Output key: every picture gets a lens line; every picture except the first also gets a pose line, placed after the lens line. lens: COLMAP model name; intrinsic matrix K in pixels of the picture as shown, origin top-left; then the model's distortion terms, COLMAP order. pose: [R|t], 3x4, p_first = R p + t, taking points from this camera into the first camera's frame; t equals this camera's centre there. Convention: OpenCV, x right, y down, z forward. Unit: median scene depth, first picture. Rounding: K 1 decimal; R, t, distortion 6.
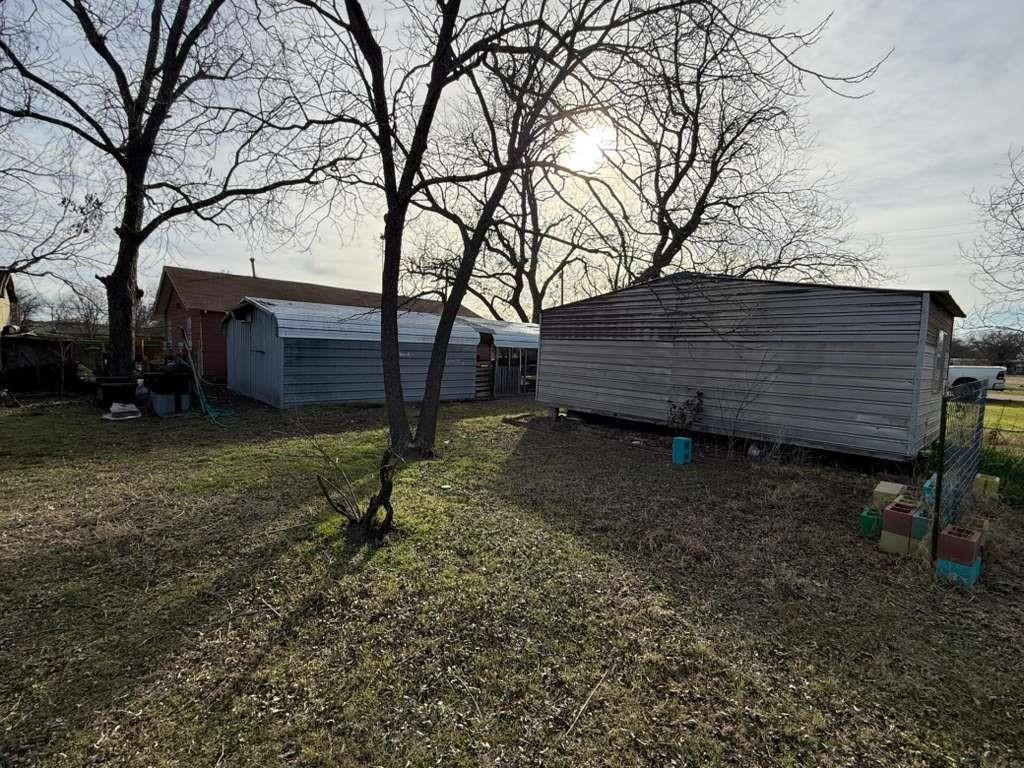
lens RADIAL K [[410.6, 0, 512.9], [0, 410.6, 382.6], [0, 0, 1]] dist [0.000486, 0.000137]
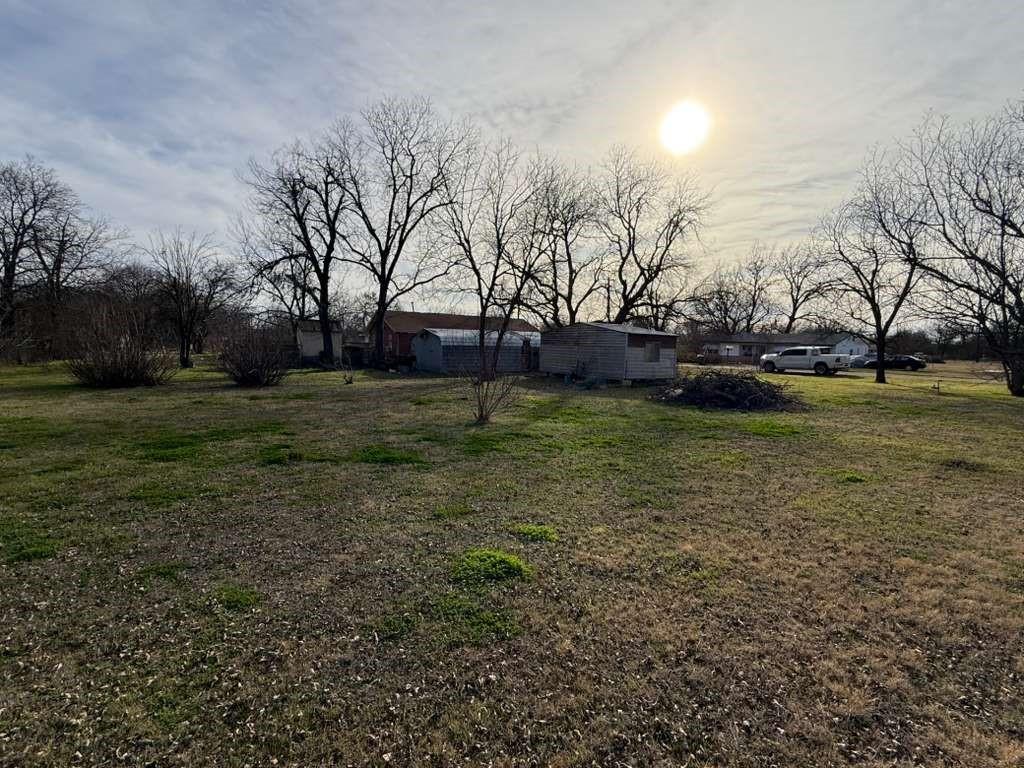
lens RADIAL K [[410.6, 0, 512.9], [0, 410.6, 382.6], [0, 0, 1]] dist [0.000486, 0.000137]
pose [[0.977672, 0.004867, -0.210080, 0.344178], [-0.003111, 0.999957, 0.008687, 0.084065], [0.210113, -0.007840, 0.977646, -1.179384]]
